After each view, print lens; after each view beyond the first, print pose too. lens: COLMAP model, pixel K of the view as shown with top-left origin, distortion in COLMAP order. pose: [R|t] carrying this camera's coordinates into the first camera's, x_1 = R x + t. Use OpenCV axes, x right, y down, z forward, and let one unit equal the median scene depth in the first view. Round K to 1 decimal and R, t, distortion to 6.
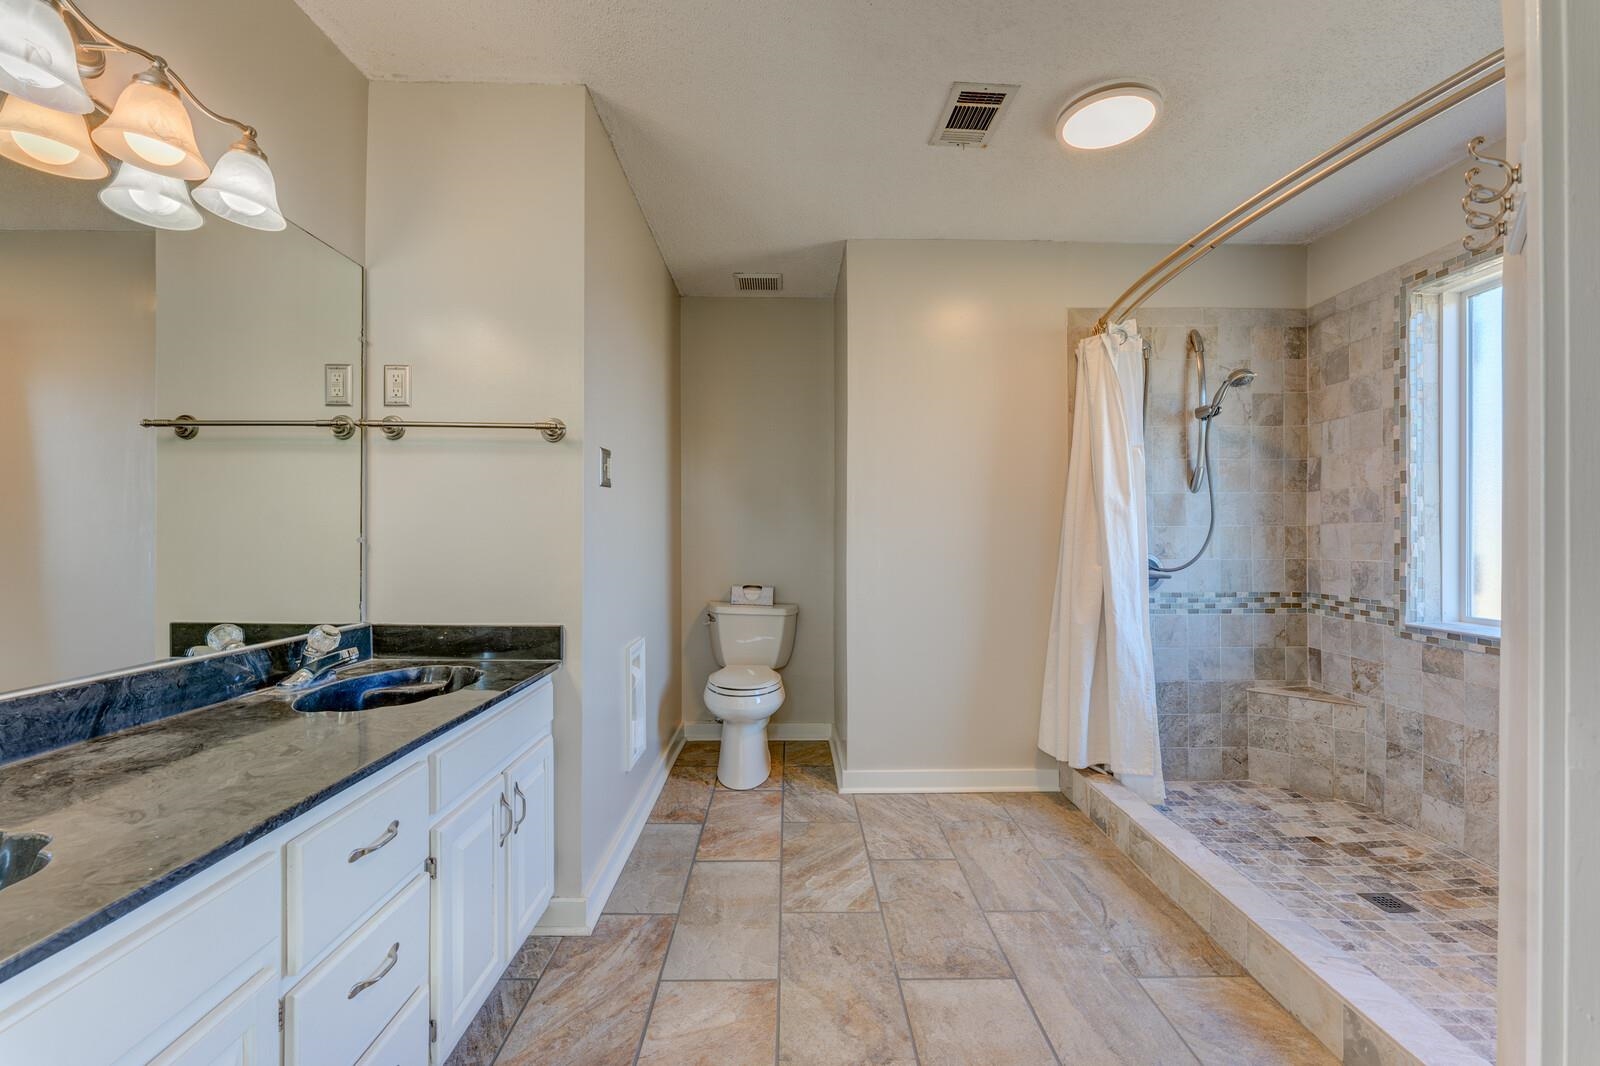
lens RADIAL K [[646.6, 0, 800.0], [0, 646.6, 533.0], [0, 0, 1]] dist [0.000241, 0.000047]
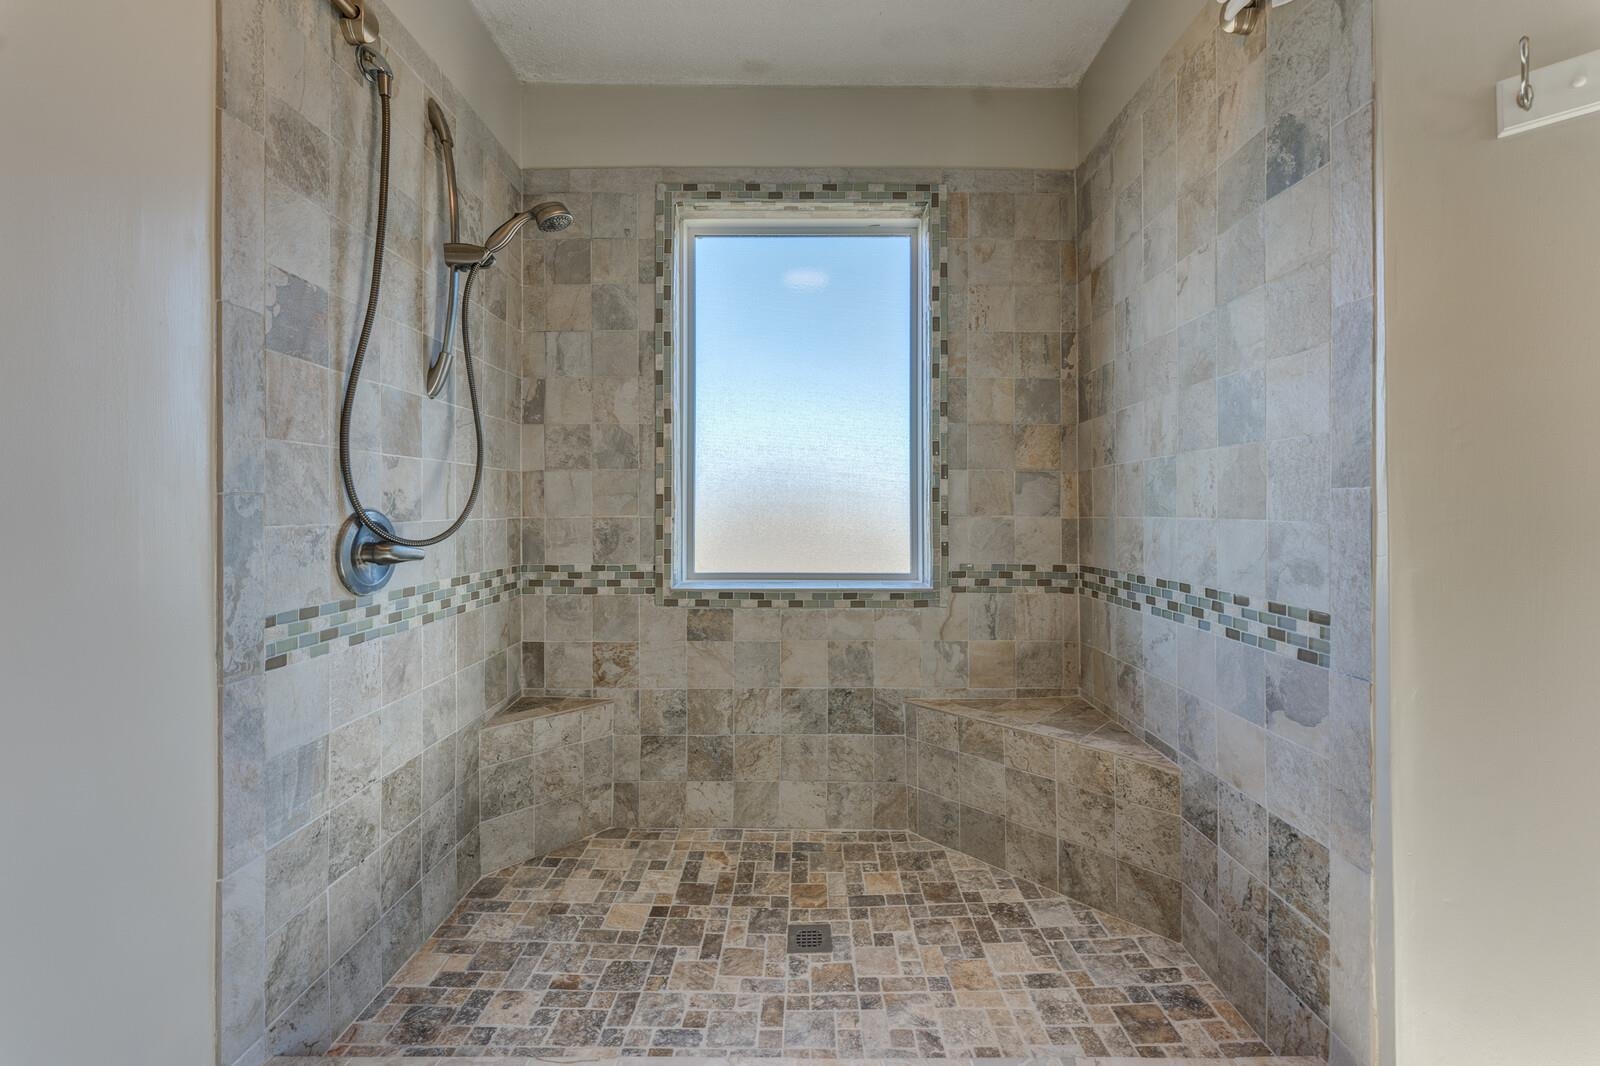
lens RADIAL K [[652.9, 0, 801.7], [0, 652.9, 502.4], [0, 0, 1]] dist [0.002862, -0.000071]
pose [[0.012456, 0.013224, 0.999835, 0.077651], [-0.000021, 0.999913, -0.013225, 0.036677], [-0.999922, 0.000144, 0.012455, 0.783731]]
